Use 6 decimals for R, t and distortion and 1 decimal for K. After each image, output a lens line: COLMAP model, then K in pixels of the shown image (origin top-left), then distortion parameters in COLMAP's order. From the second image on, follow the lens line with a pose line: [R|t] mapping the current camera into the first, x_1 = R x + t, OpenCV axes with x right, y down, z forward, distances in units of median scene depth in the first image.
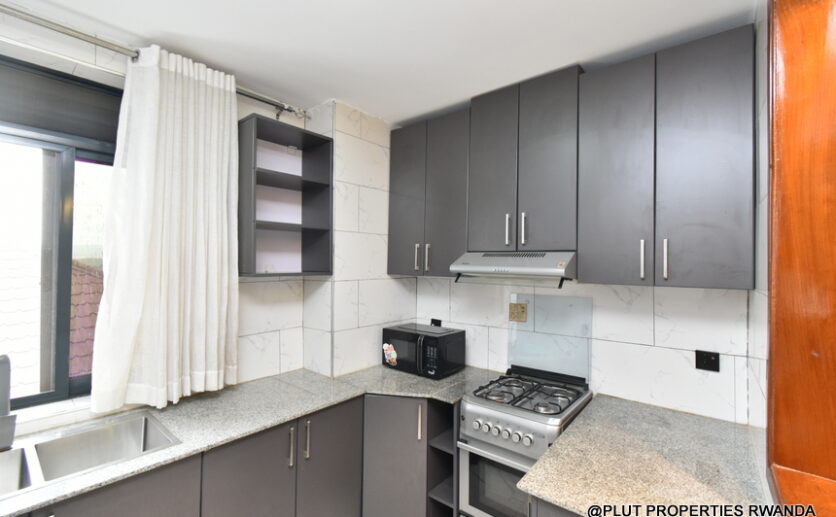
lens RADIAL K [[367.9, 0, 414.8], [0, 367.9, 257.9], [0, 0, 1]] dist [0.002924, 0.000320]
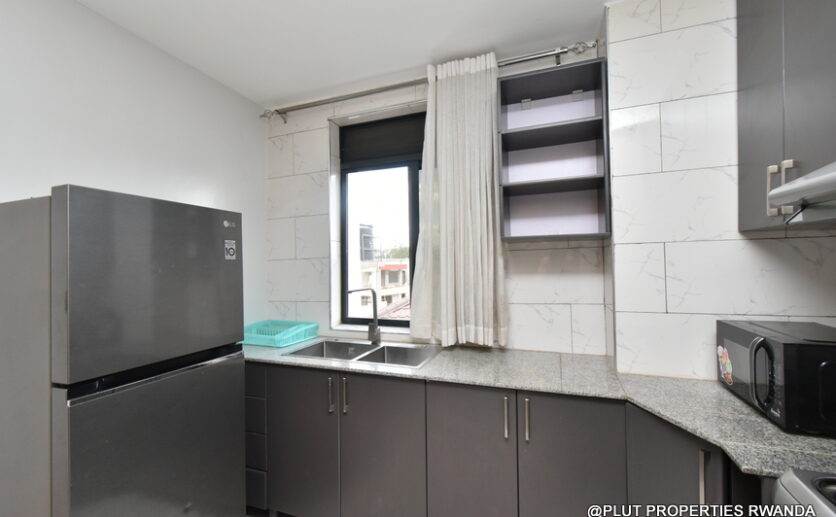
lens RADIAL K [[367.9, 0, 414.8], [0, 367.9, 257.9], [0, 0, 1]] dist [0.002924, 0.000320]
pose [[0.330628, -0.026814, -0.943380, 0.388675], [0.033503, 0.999300, -0.016662, 0.098399], [0.943166, -0.026098, 0.331295, 0.399745]]
